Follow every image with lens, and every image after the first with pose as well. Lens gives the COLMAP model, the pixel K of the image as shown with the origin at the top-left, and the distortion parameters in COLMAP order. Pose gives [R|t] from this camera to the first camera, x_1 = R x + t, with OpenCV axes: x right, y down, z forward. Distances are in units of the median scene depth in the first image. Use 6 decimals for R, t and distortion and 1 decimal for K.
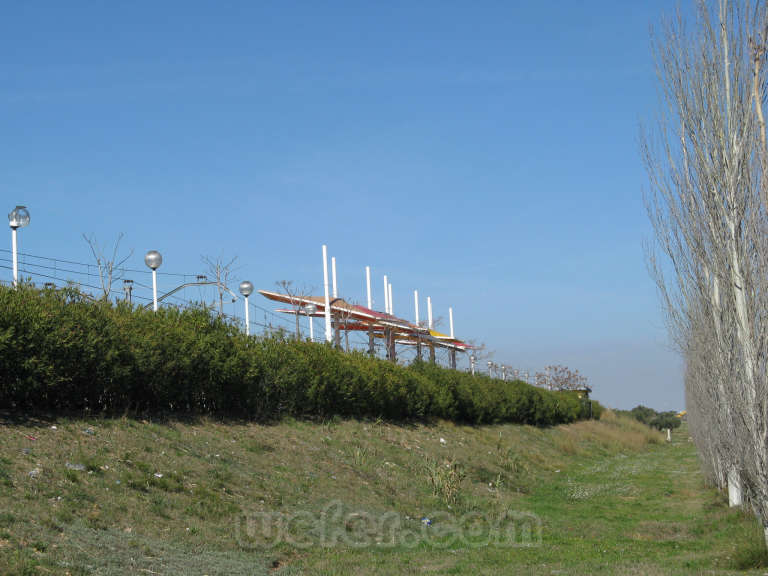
lens RADIAL K [[1779.6, 0, 383.7], [0, 1779.6, 288.1], [0, 0, 1]] dist [0.047613, 0.000000]
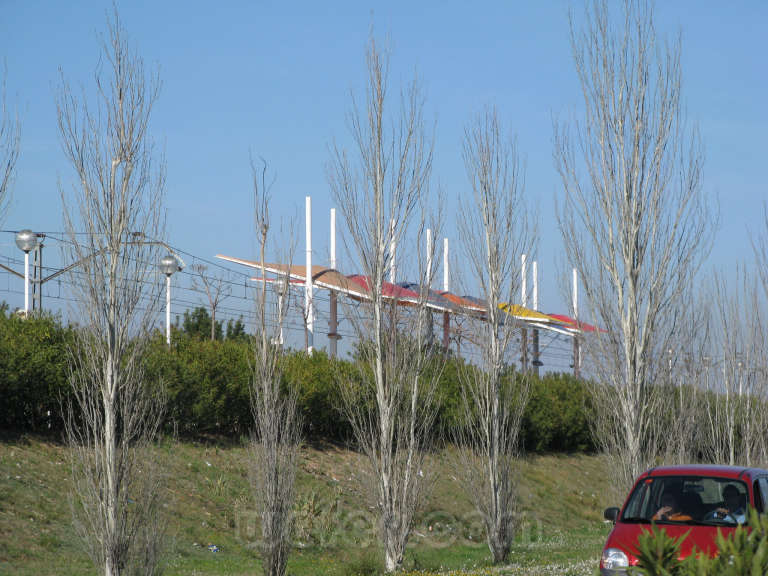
lens RADIAL K [[3598.7, 0, 384.2], [0, 3598.7, 288.0], [0, 0, 1]] dist [0.494574, 0.000000]
pose [[0.995187, 0.041217, -0.088907, 0.188468], [-0.037879, 0.998525, 0.038908, -0.065850], [0.090379, -0.035353, 0.995280, -0.668492]]
